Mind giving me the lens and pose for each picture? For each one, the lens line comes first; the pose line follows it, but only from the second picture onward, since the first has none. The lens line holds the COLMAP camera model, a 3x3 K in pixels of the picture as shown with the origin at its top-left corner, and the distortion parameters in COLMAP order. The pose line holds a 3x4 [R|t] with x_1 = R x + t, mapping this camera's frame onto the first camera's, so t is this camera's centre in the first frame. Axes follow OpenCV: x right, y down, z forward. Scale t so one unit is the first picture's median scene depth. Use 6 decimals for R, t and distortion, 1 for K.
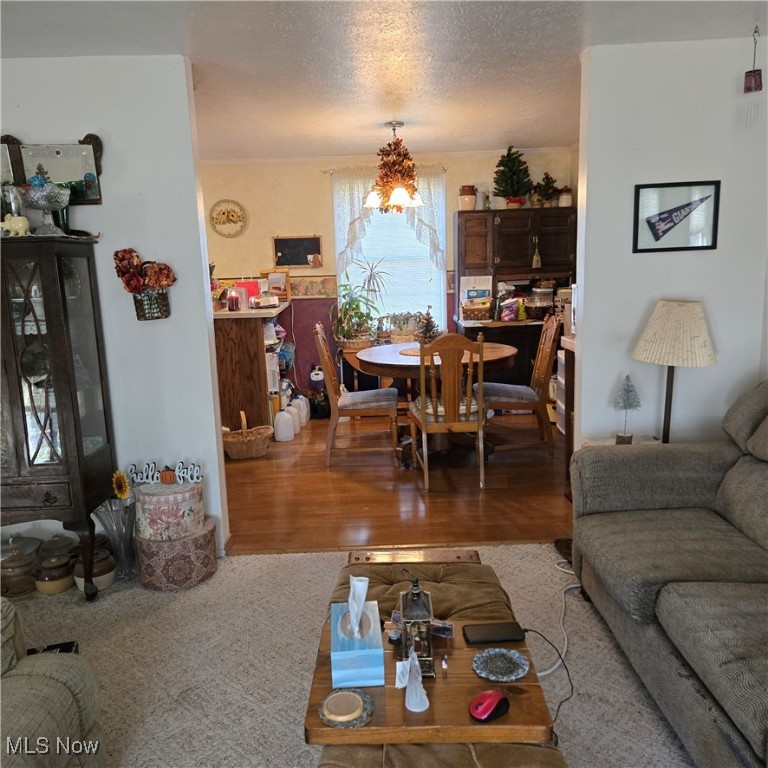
lens RADIAL K [[655.3, 0, 365.1], [0, 655.3, 380.1], [0, 0, 1]] dist [0.090311, -0.092300]
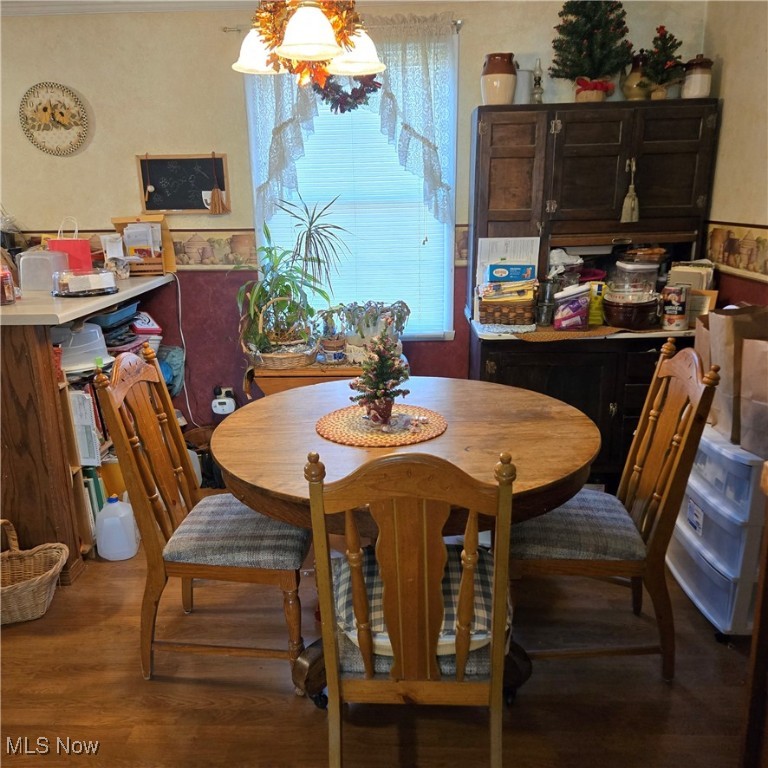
lens RADIAL K [[655.3, 0, 365.1], [0, 655.3, 380.1], [0, 0, 1]] dist [0.090311, -0.092300]
pose [[0.998483, 0.027893, -0.047466, 0.083220], [-0.023747, 0.996032, 0.085772, -0.087446], [0.049670, -0.084514, 0.995184, 0.464880]]
